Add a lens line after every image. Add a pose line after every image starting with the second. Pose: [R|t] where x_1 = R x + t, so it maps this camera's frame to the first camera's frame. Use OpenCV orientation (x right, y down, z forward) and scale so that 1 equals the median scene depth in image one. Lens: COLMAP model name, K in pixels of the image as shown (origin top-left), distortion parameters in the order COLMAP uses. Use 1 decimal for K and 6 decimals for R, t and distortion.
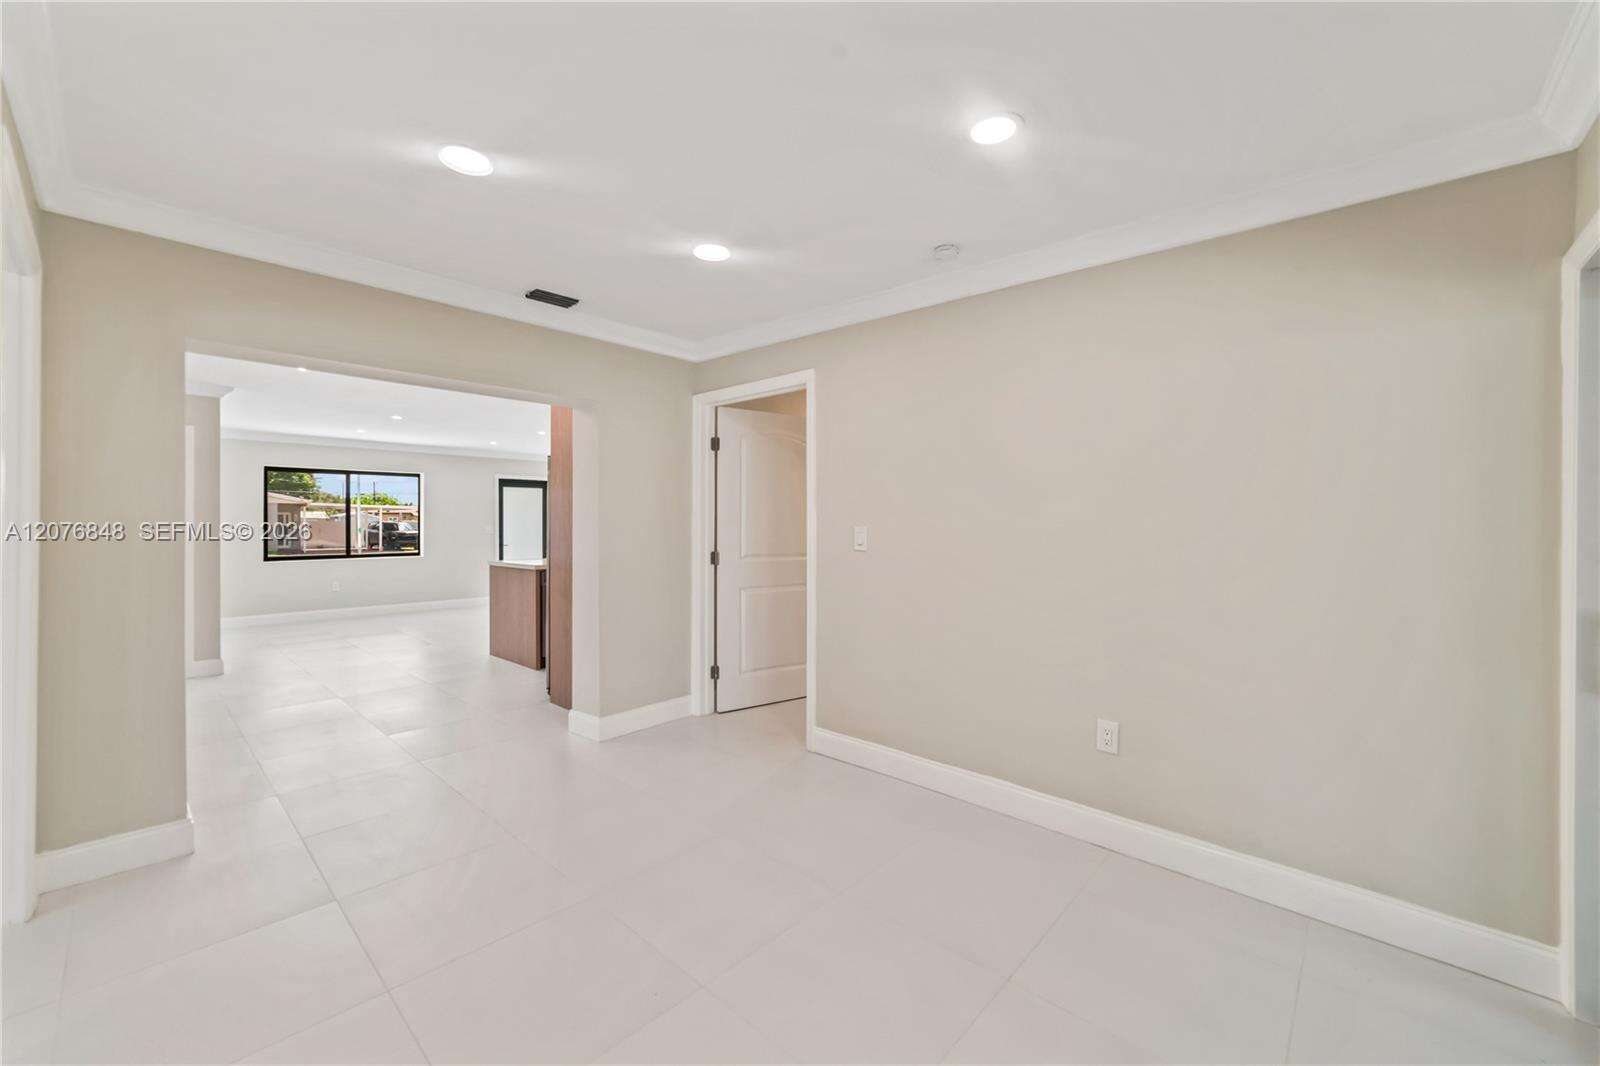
lens RADIAL K [[634.1, 0, 803.3], [0, 634.1, 523.8], [0, 0, 1]] dist [0.003569, 0.000257]
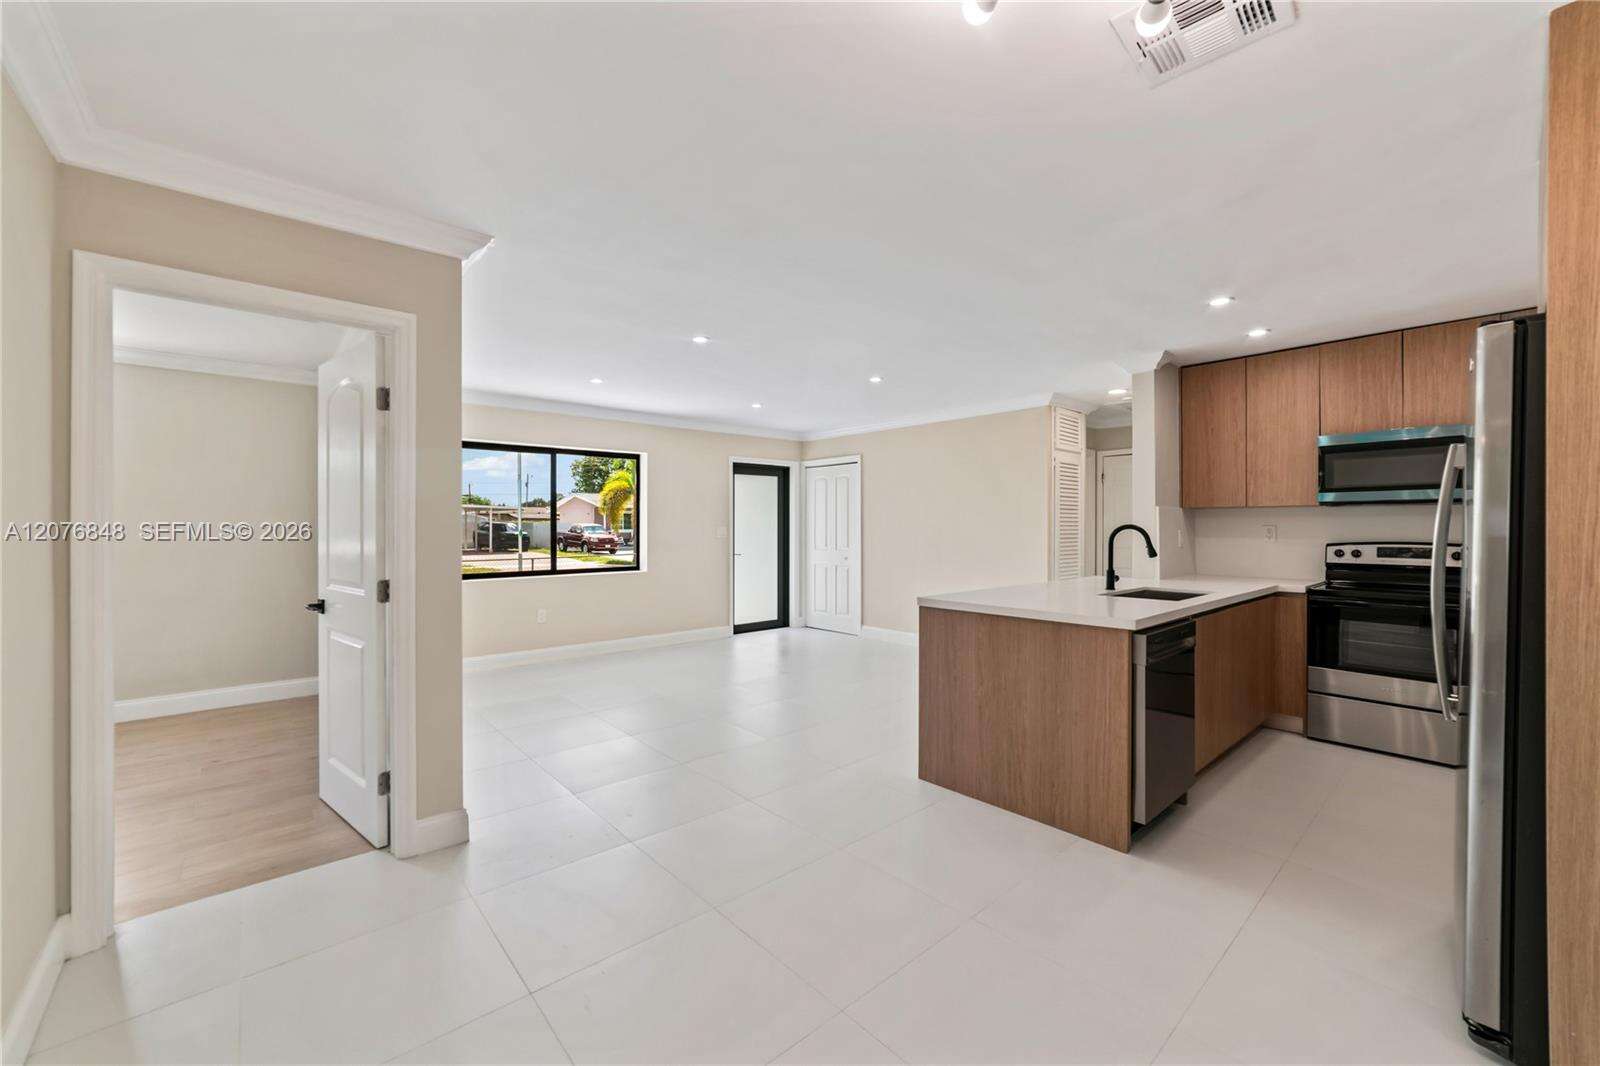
lens RADIAL K [[635.0, 0, 802.1], [0, 635.0, 529.6], [0, 0, 1]] dist [-0.000435, 0.000841]
pose [[0.994628, 0.001293, -0.103508, -0.094660], [-0.000481, 0.999969, 0.007865, -0.000246], [0.103515, -0.007773, 0.994597, 0.085368]]
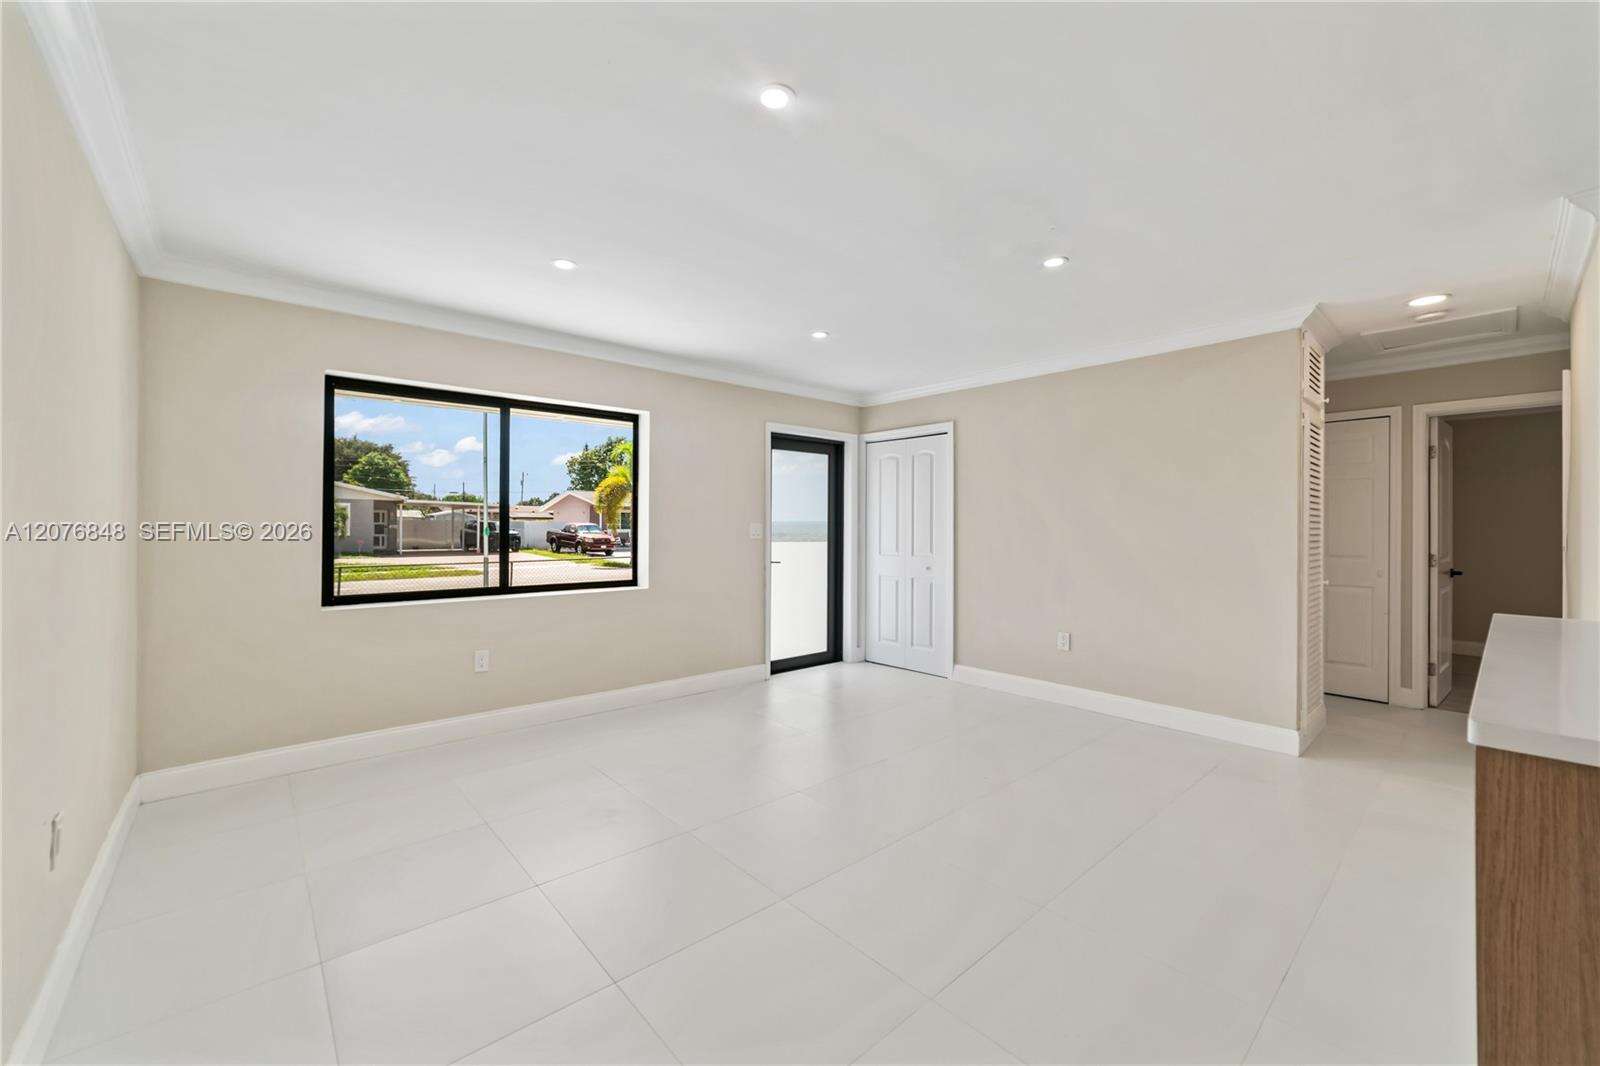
lens RADIAL K [[635.0, 0, 806.0], [0, 635.0, 526.7], [0, 0, 1]] dist [-0.000435, 0.000841]
pose [[0.995441, 0.006068, -0.095190, -0.116719], [-0.005970, 0.999981, 0.001322, 0.001147], [0.095196, -0.000748, 0.995458, 0.145129]]
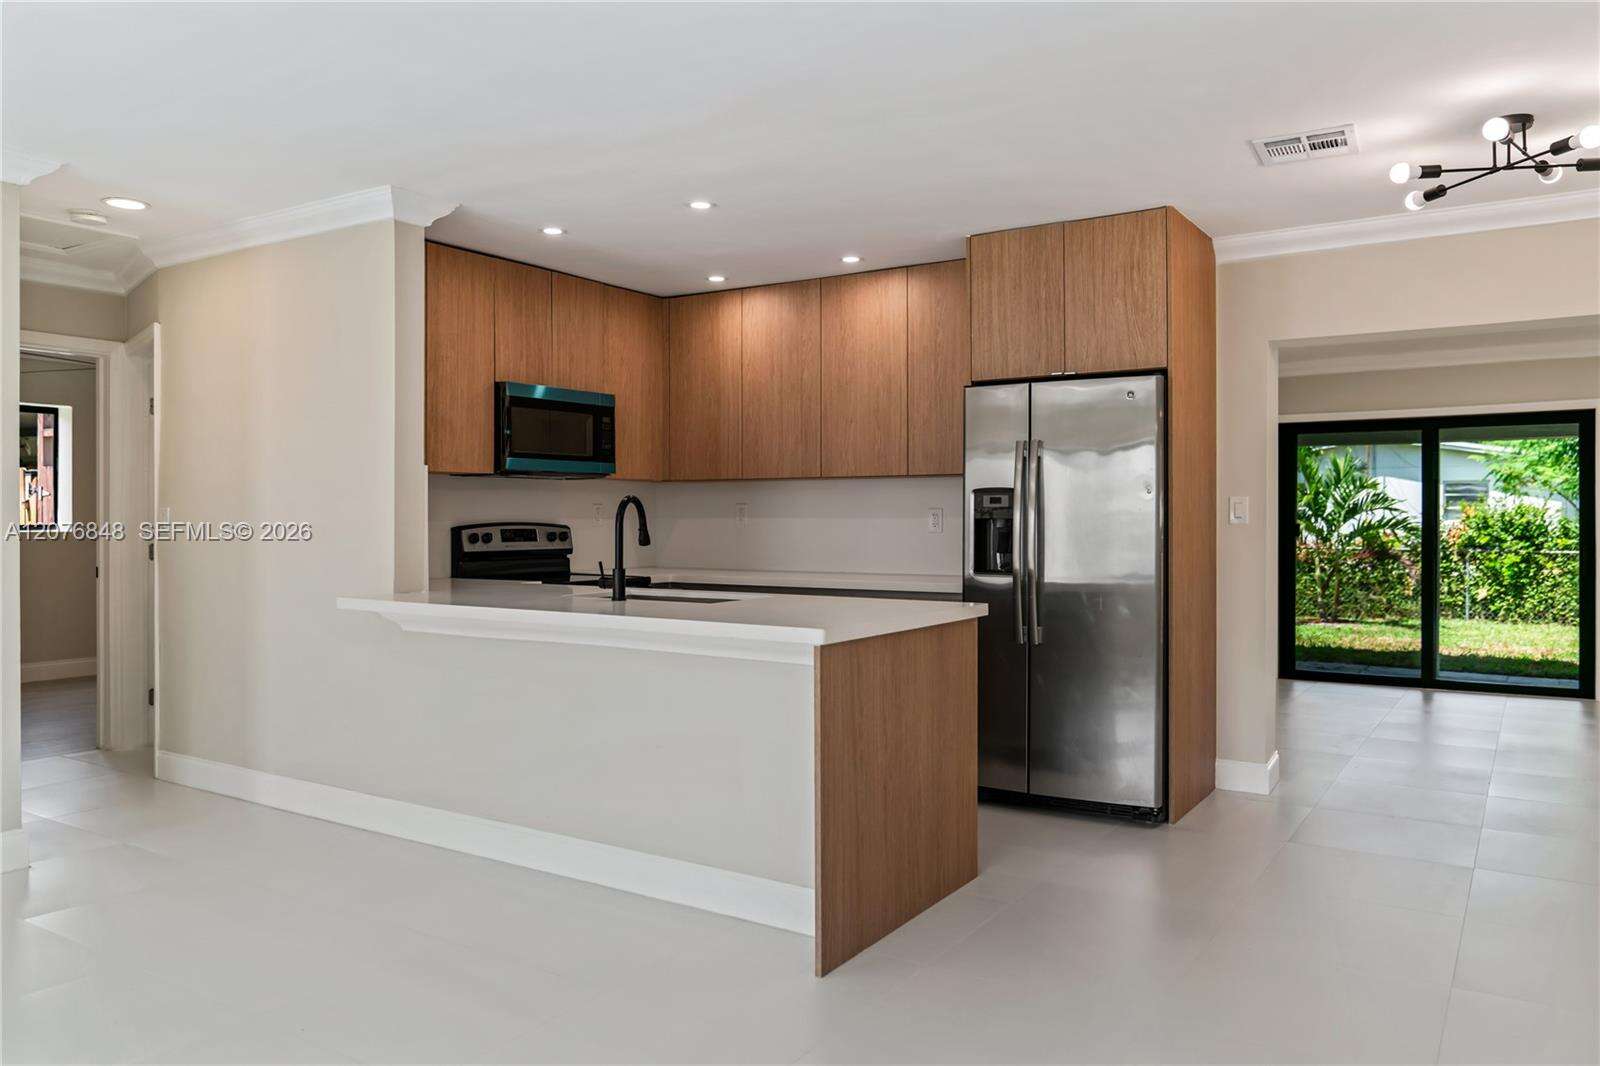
lens RADIAL K [[1151.7, 0, 797.8], [0, 1151.7, 521.9], [0, 0, 1]] dist [-0.000438, -0.021657]
pose [[-0.144729, -0.006006, 0.989453, -0.172730], [-0.003567, 0.999978, 0.005548, 0.001664], [-0.989465, -0.002726, -0.144747, 0.192600]]
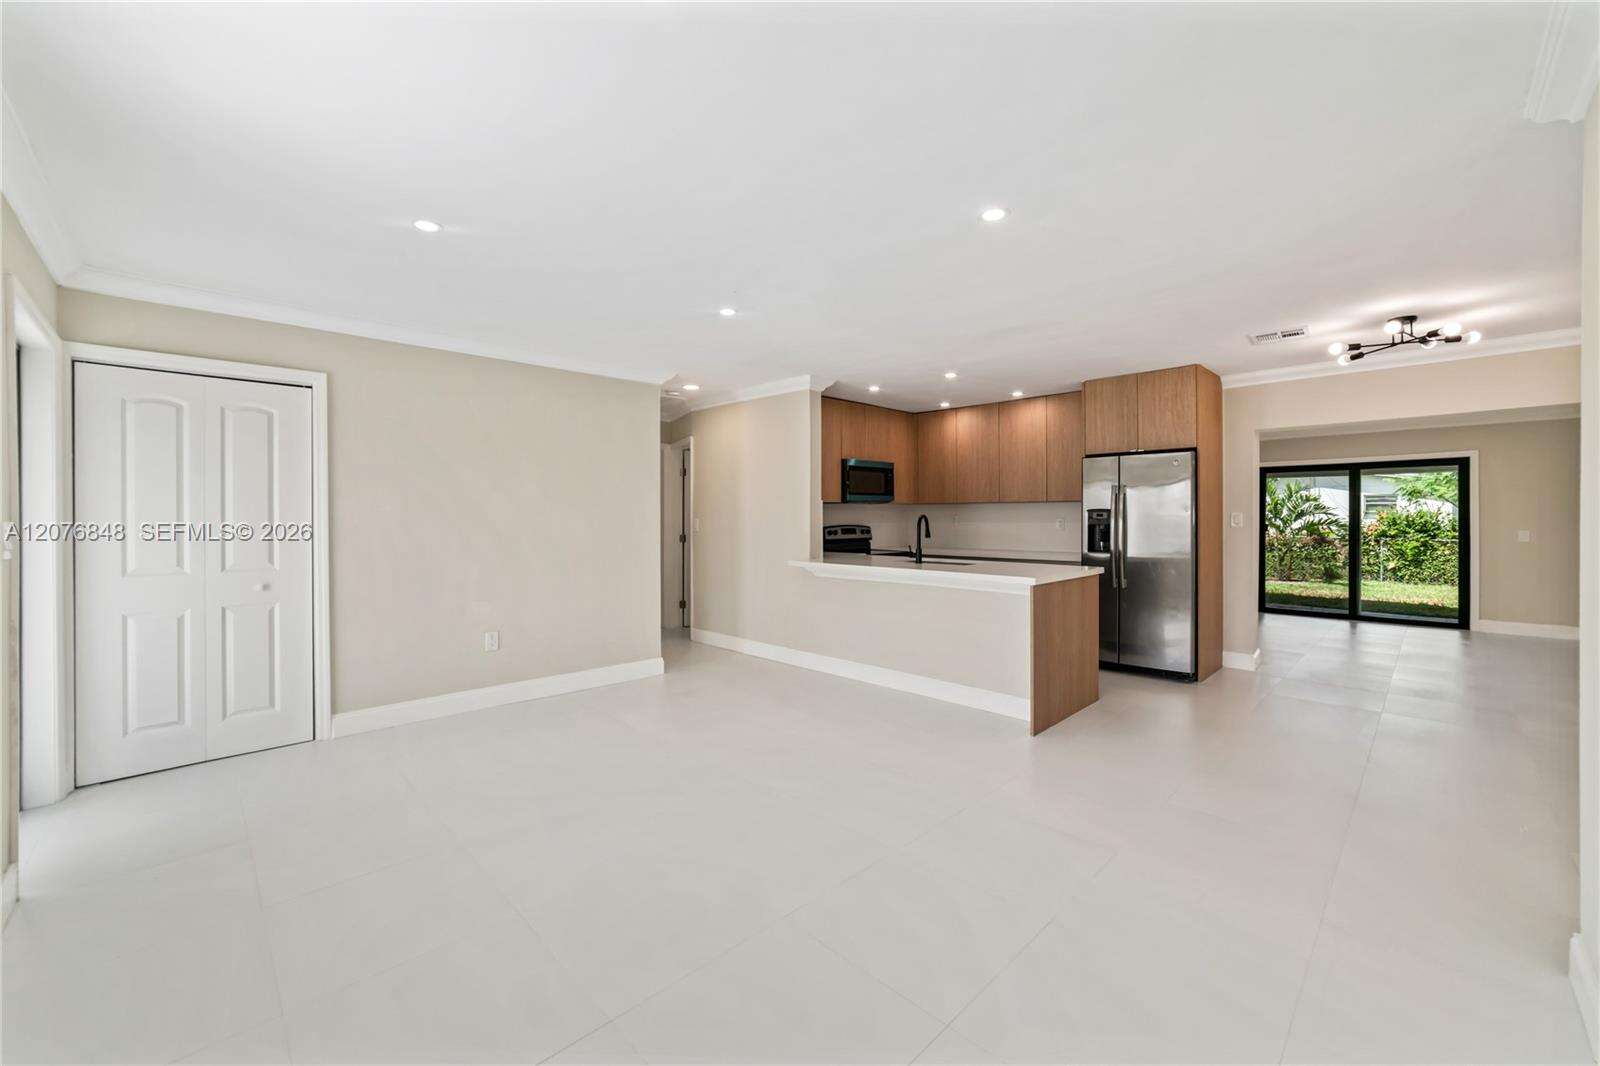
lens RADIAL K [[635.0, 0, 806.5], [0, 635.0, 517.0], [0, 0, 1]] dist [-0.000435, 0.000841]
pose [[0.063758, -0.002223, 0.997963, -0.194573], [-0.000751, 0.999997, 0.002275, -0.000069], [-0.997965, -0.000894, 0.063756, 0.209089]]
